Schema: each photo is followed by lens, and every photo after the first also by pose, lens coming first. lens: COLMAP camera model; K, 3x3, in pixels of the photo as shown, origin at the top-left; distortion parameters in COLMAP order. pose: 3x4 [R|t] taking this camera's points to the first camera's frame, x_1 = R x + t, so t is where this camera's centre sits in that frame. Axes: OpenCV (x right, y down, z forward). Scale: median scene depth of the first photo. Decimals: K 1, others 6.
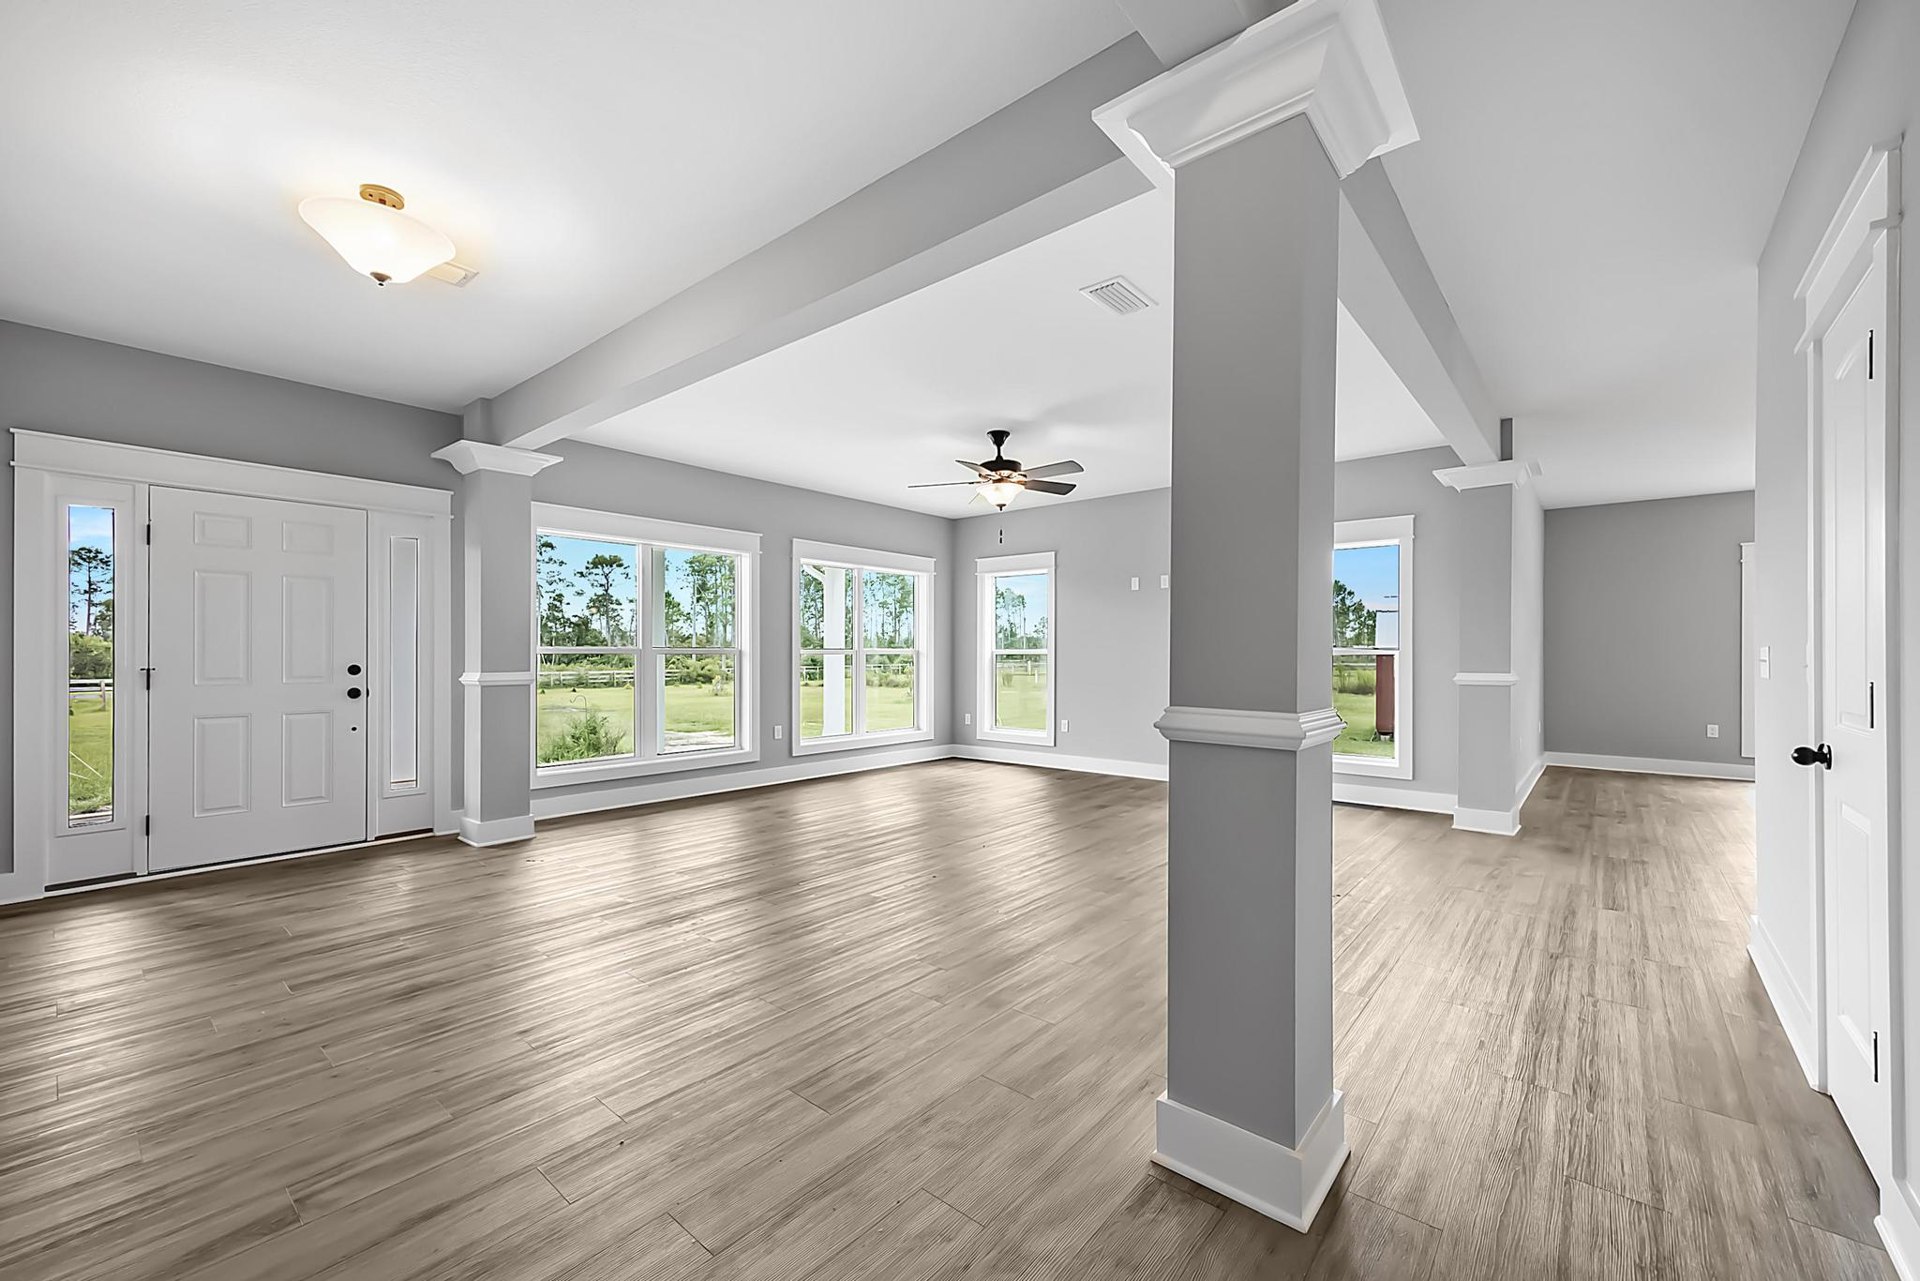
lens RADIAL K [[768.0, 0, 971.7], [0, 768.0, 649.4], [0, 0, 1]] dist [0.003392, 0.000370]
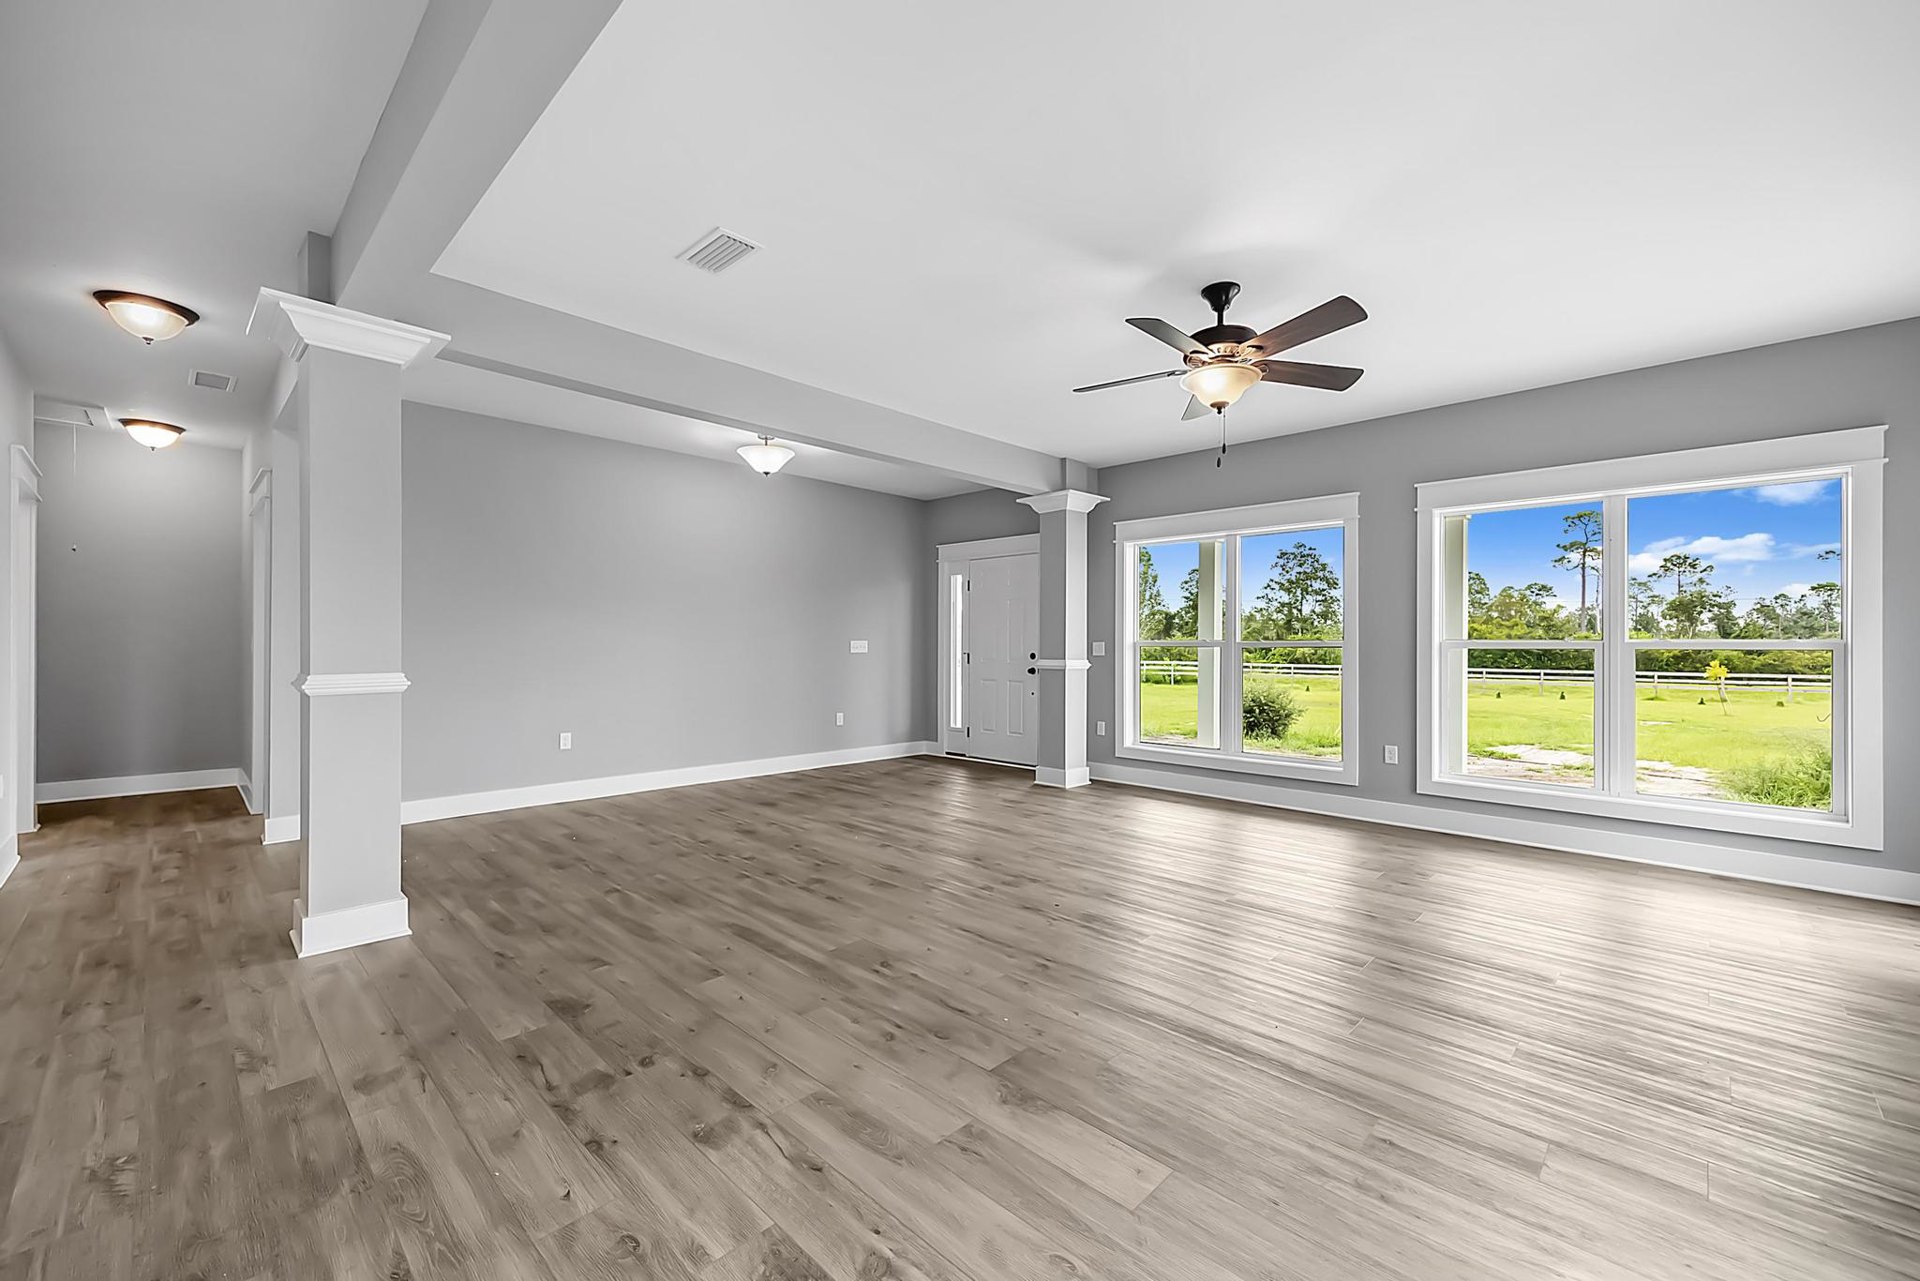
lens RADIAL K [[768.0, 0, 958.8], [0, 768.0, 640.6], [0, 0, 1]] dist [0.003392, 0.000370]
pose [[-0.075021, -0.007744, -0.997152, 0.501394], [0.001290, 0.999968, -0.007863, 0.004673], [0.997181, -0.001876, -0.075009, 0.629415]]
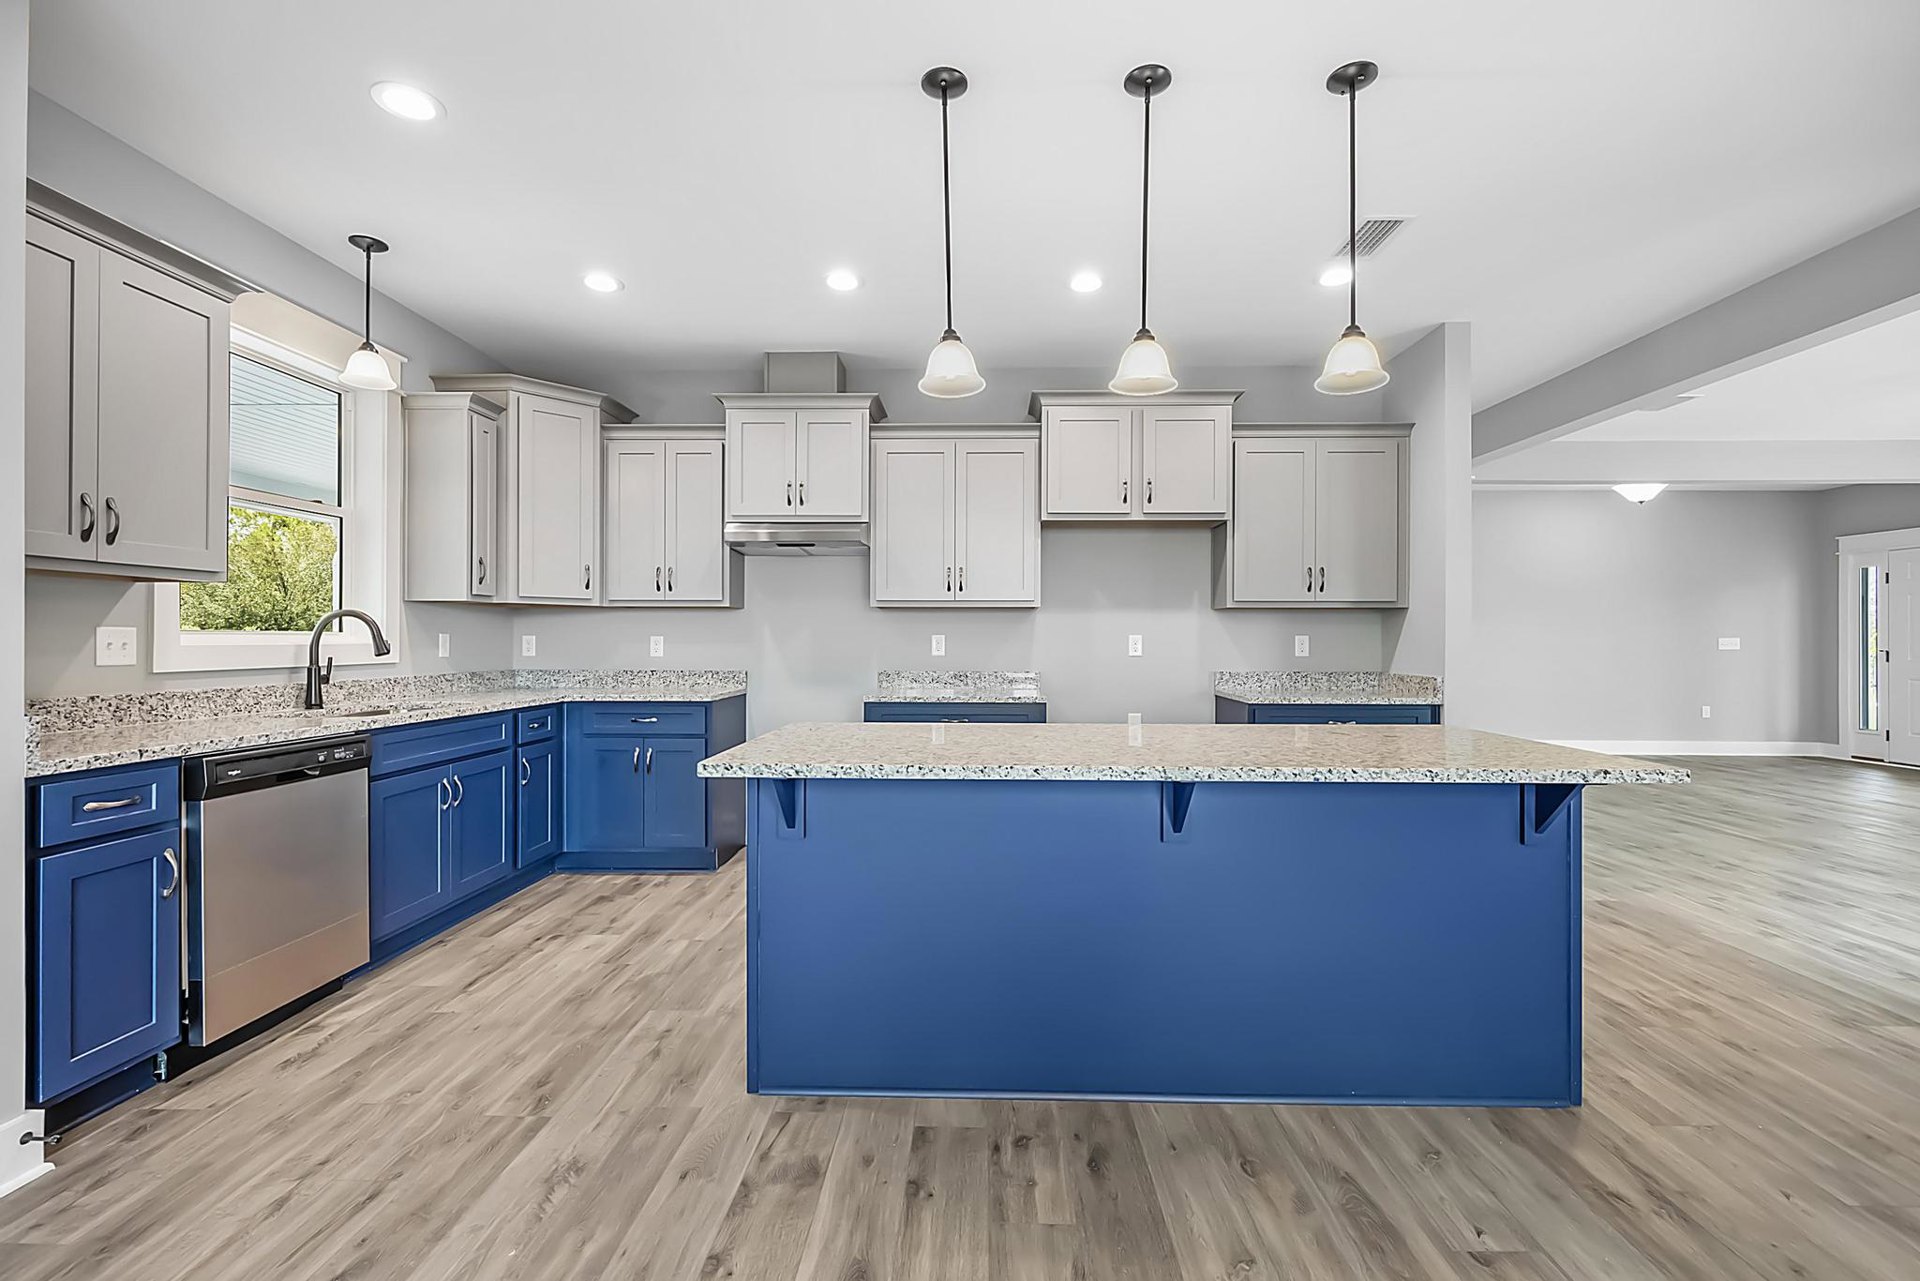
lens RADIAL K [[830.7, 0, 967.6], [0, 830.7, 637.1], [0, 0, 1]] dist [-0.000043, -0.000028]
pose [[-0.779978, -0.006477, -0.625773, 1.049280], [0.000035, 0.999946, -0.010394, 0.007670], [0.625807, -0.008129, -0.779936, 0.657802]]
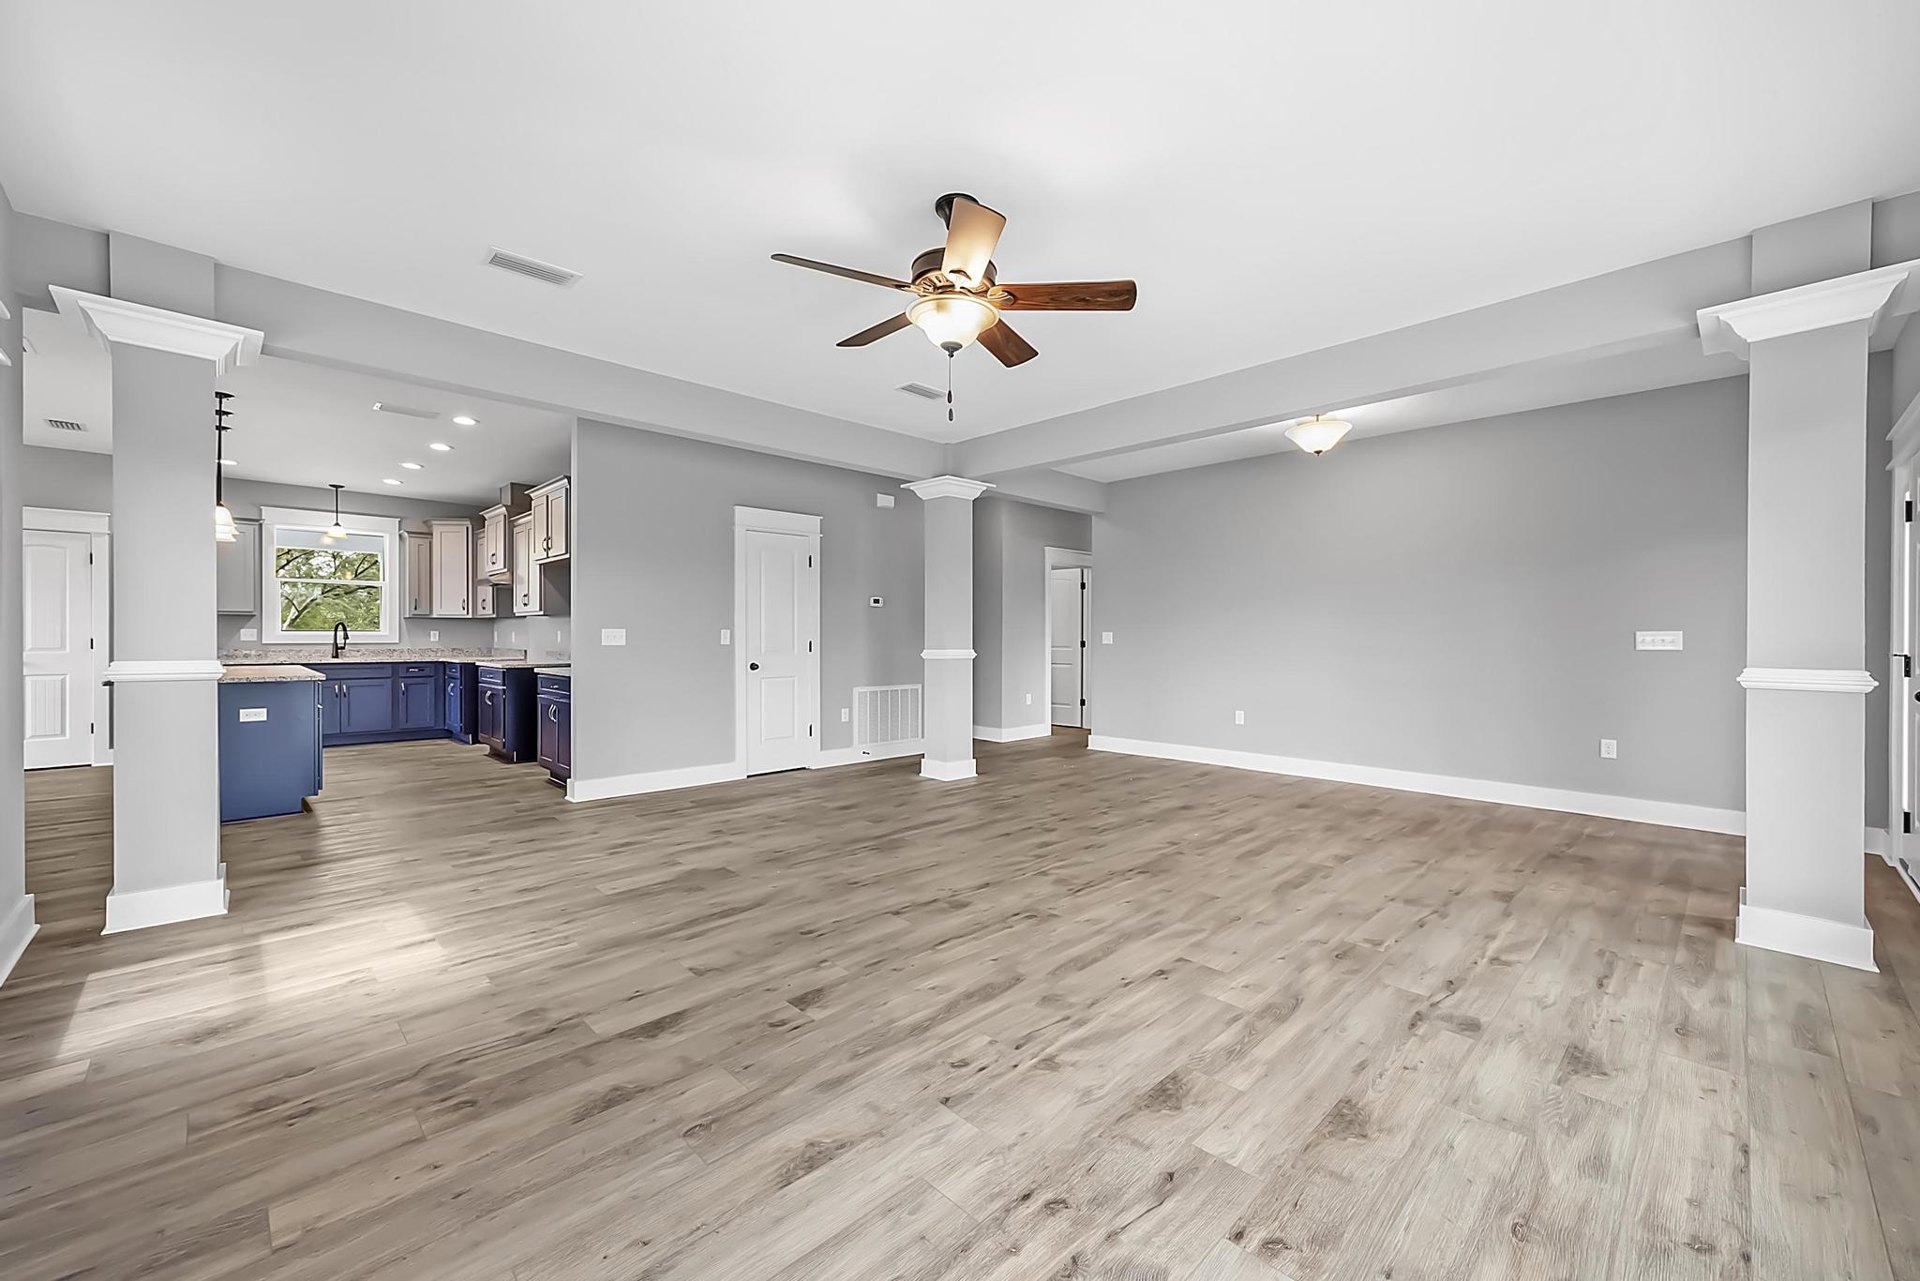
lens RADIAL K [[768.0, 0, 976.2], [0, 768.0, 640.8], [0, 0, 1]] dist [0.003392, 0.000370]
pose [[-0.995564, -0.006798, 0.093845, -0.022393], [-0.006809, 0.999977, 0.000207, 0.008783], [-0.093844, -0.000433, -0.995587, 1.138051]]
